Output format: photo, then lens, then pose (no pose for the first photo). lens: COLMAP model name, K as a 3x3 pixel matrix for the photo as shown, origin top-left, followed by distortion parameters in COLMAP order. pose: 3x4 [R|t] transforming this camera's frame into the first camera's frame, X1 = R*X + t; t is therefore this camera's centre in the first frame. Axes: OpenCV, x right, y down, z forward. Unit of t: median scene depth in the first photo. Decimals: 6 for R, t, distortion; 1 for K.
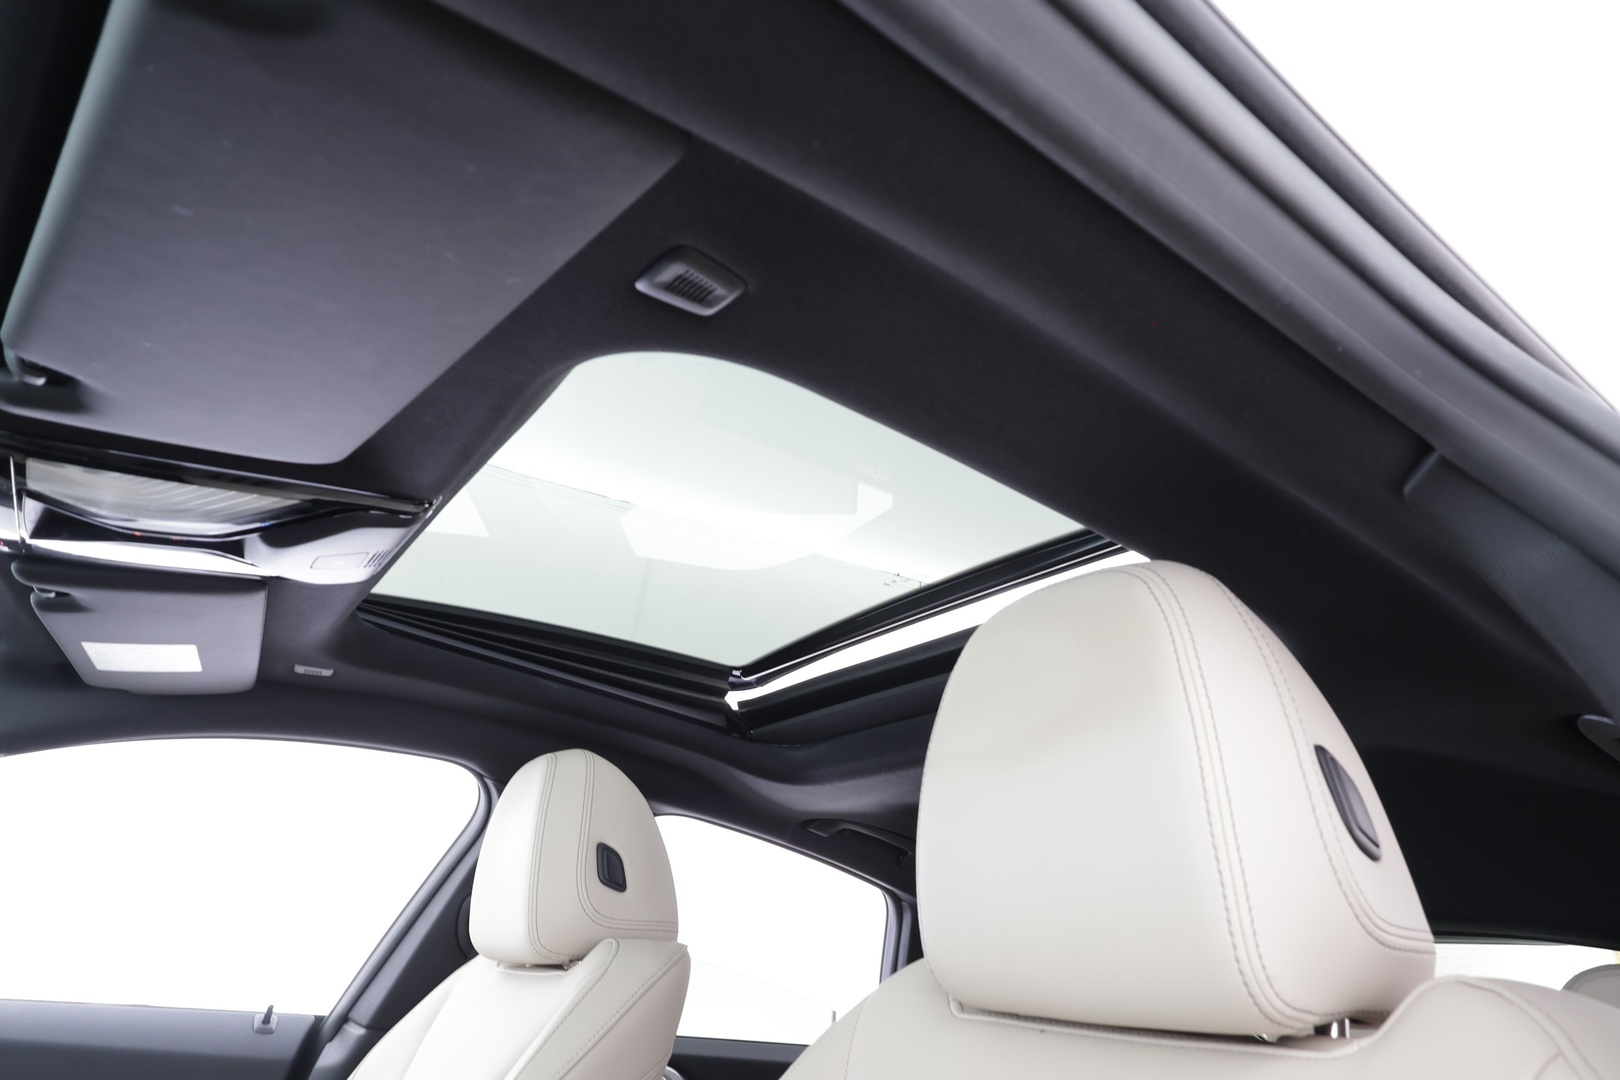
lens RADIAL K [[1001.3, 0, 810.0], [0, 1001.3, 540.0], [0, 0, 1]] dist [0.000081, 0.002063]
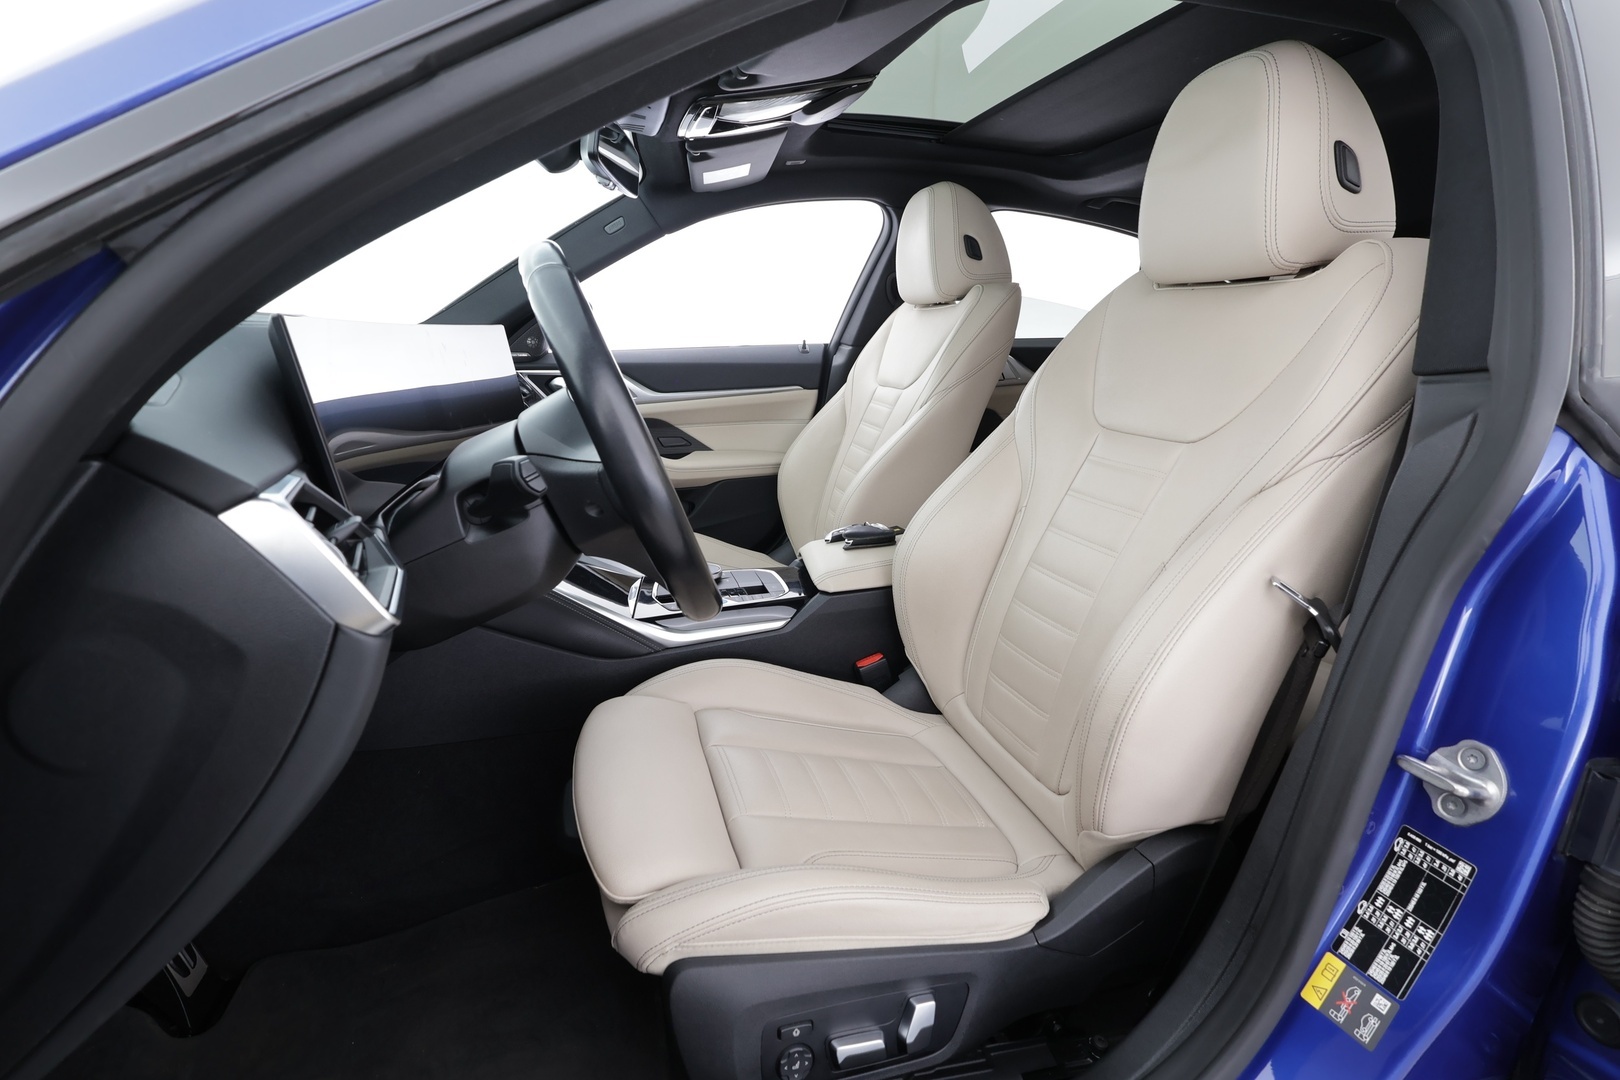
lens RADIAL K [[759.8, 0, 810.0], [0, 759.8, 540.0], [0, 0, 1]] dist [0.001437, 0.000630]
pose [[0.936986, -0.009063, -0.349250, 0.005043], [0.227501, 0.774497, 0.590252, -0.147994], [0.265144, -0.632512, 0.727755, -0.433604]]
